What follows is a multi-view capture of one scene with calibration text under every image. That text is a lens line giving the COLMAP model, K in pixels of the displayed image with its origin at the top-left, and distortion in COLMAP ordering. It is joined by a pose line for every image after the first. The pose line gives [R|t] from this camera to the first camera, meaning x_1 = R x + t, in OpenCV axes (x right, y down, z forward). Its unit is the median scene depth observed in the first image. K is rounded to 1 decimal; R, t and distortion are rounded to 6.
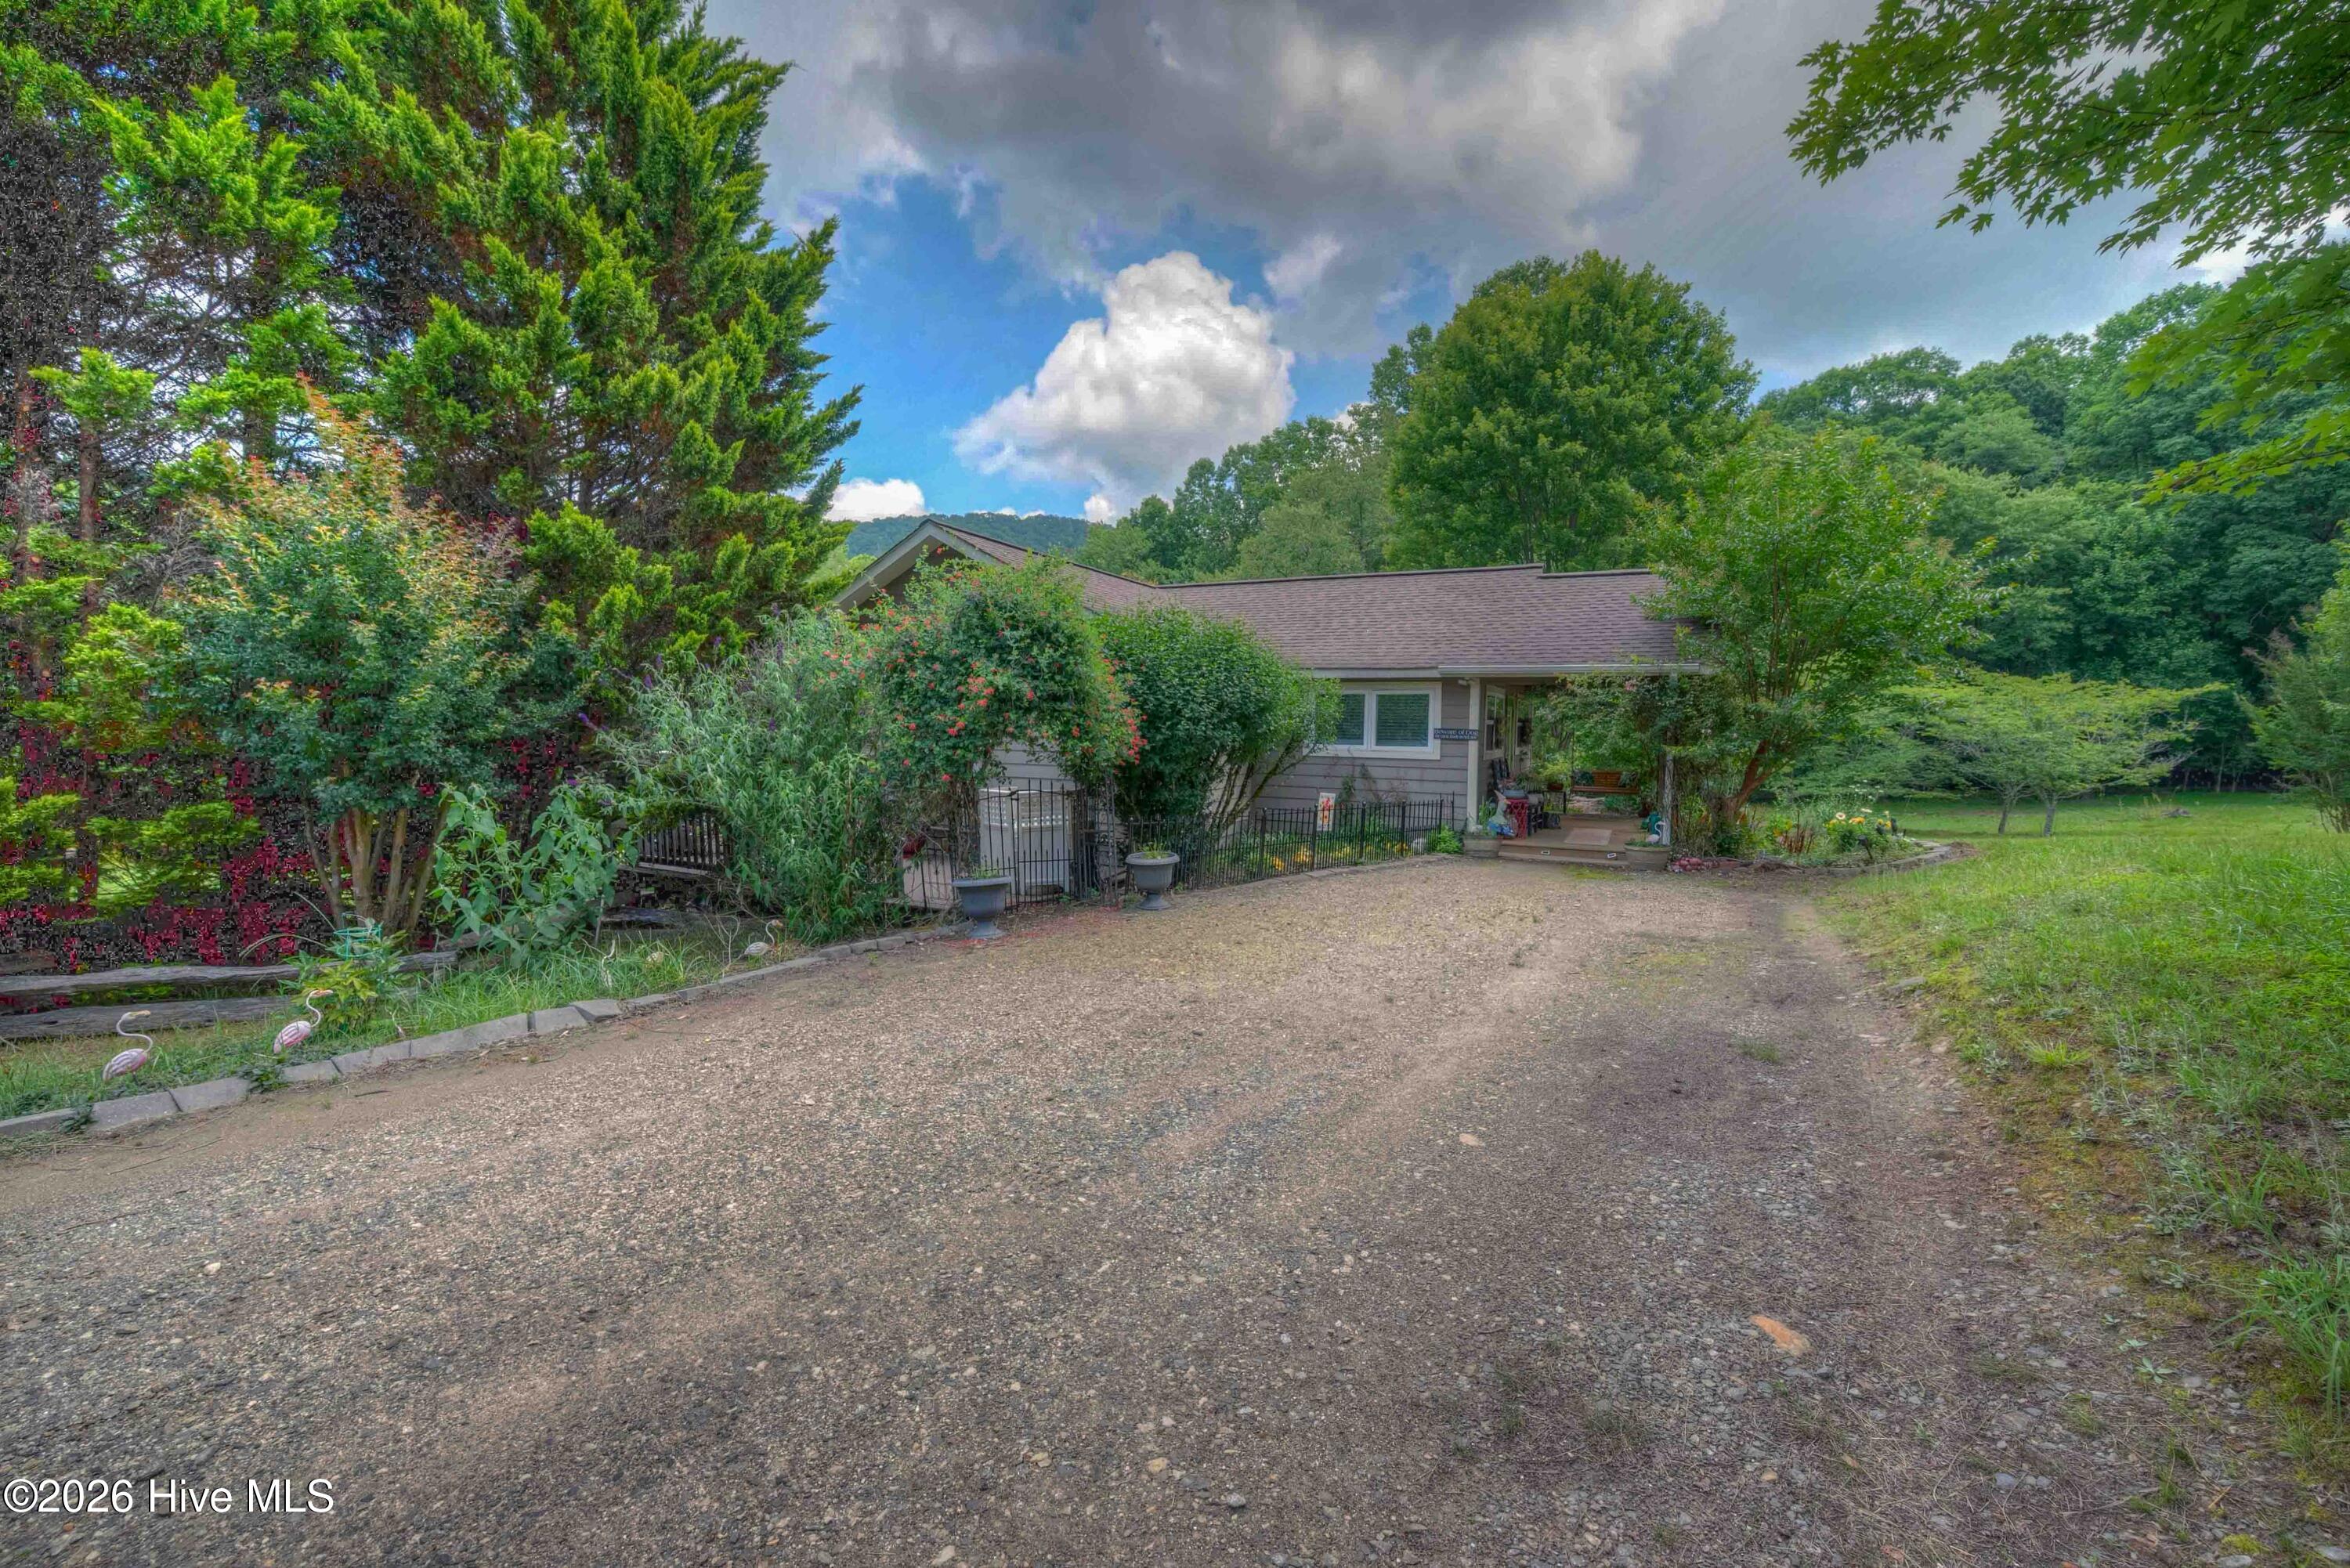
lens RADIAL K [[938.5, 0, 1175.9], [0, 938.5, 768.4], [0, 0, 1]] dist [0.000299, -0.000309]
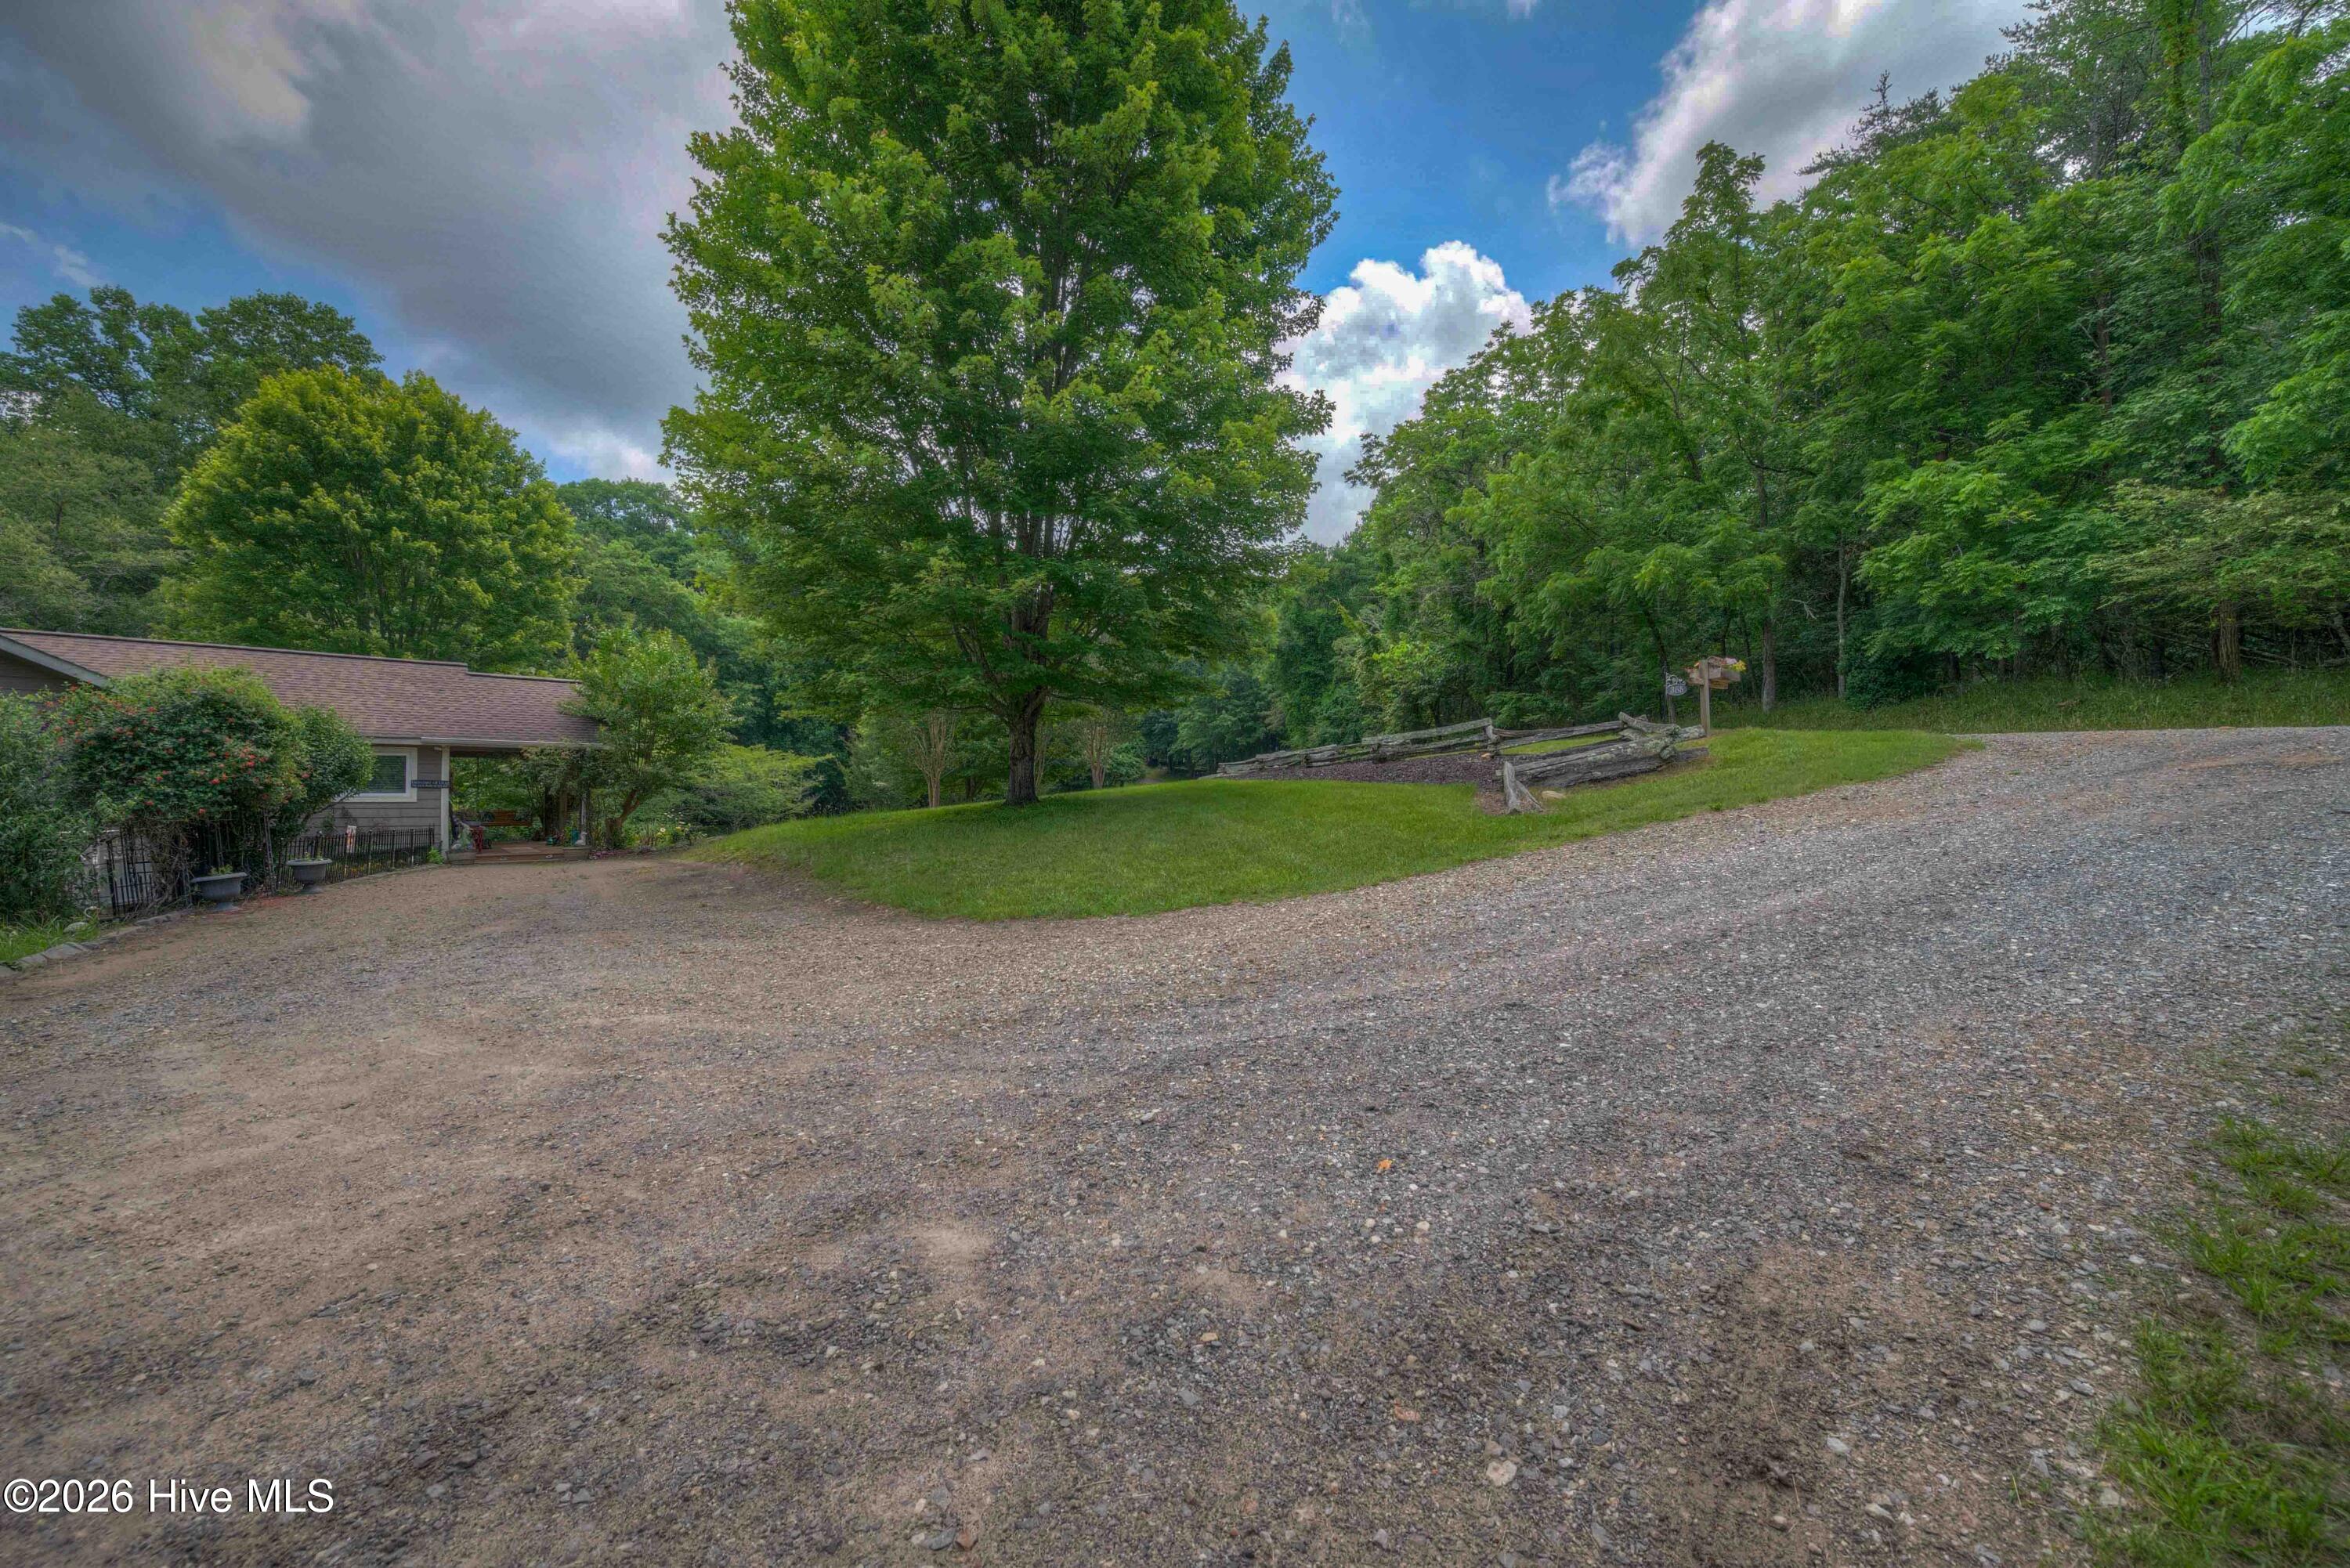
lens RADIAL K [[938.5, 0, 1175.2], [0, 938.5, 777.8], [0, 0, 1]] dist [0.000299, -0.000309]
pose [[0.388523, -0.001960, 0.921437, -0.297731], [0.045594, 0.998814, -0.017100, 0.015679], [-0.920310, 0.048656, 0.388151, -0.313190]]
